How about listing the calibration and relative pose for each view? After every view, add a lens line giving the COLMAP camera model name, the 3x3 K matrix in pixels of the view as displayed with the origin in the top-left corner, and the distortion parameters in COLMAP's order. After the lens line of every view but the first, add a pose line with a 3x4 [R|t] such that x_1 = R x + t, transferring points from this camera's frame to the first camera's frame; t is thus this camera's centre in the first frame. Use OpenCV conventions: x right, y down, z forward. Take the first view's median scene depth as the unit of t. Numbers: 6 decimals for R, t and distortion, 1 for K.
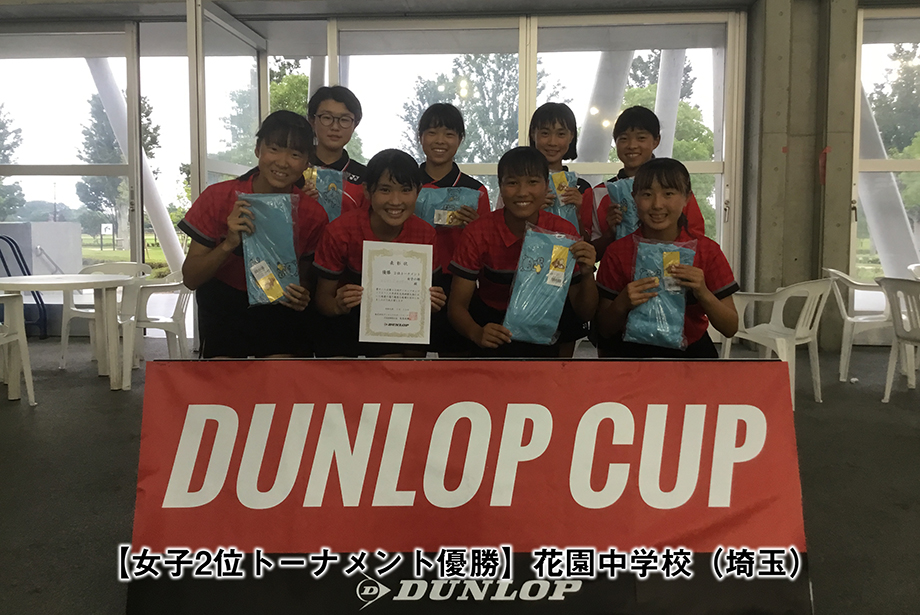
lens RADIAL K [[791.9, 0, 469.4], [0, 791.9, 297.6], [0, 0, 1]] dist [0.095007, -0.114731]
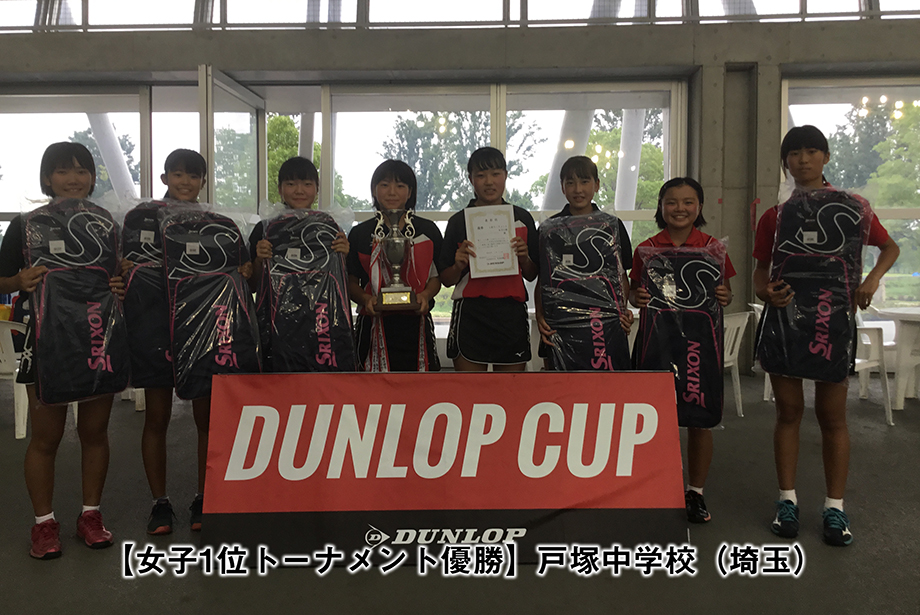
lens RADIAL K [[791.9, 0, 469.4], [0, 791.9, 304.5], [0, 0, 1]] dist [0.095007, -0.114731]
pose [[0.999638, -0.002446, 0.026805, 0.001709], [0.003364, 0.999408, -0.034232, 0.003281], [-0.026705, 0.034310, 0.999054, -0.170869]]
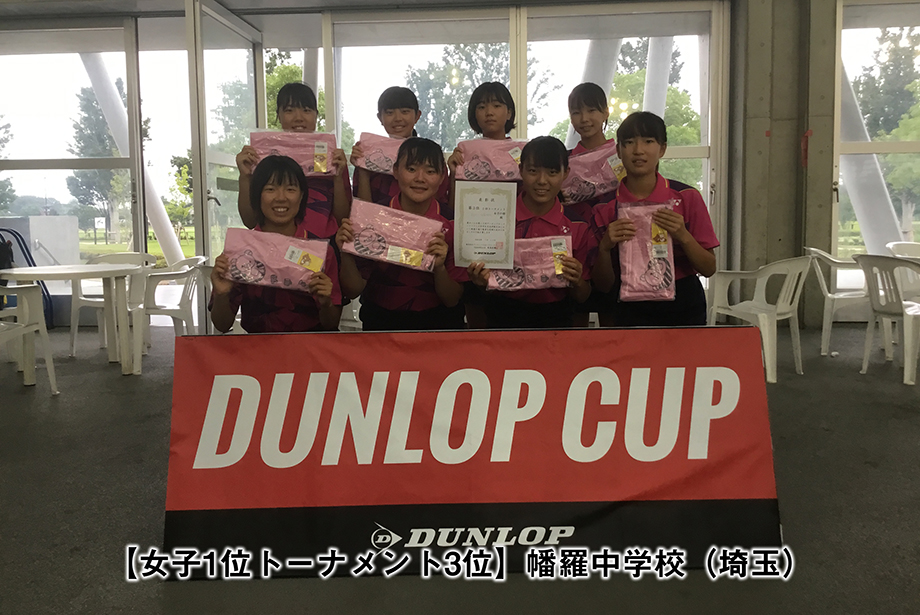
lens RADIAL K [[791.9, 0, 468.8], [0, 791.9, 295.8], [0, 0, 1]] dist [0.095007, -0.114731]
pose [[0.999844, -0.016033, 0.007344, -0.003708], [0.015944, 0.999800, 0.012088, 0.007520], [-0.007537, -0.011969, 0.999900, -0.042331]]
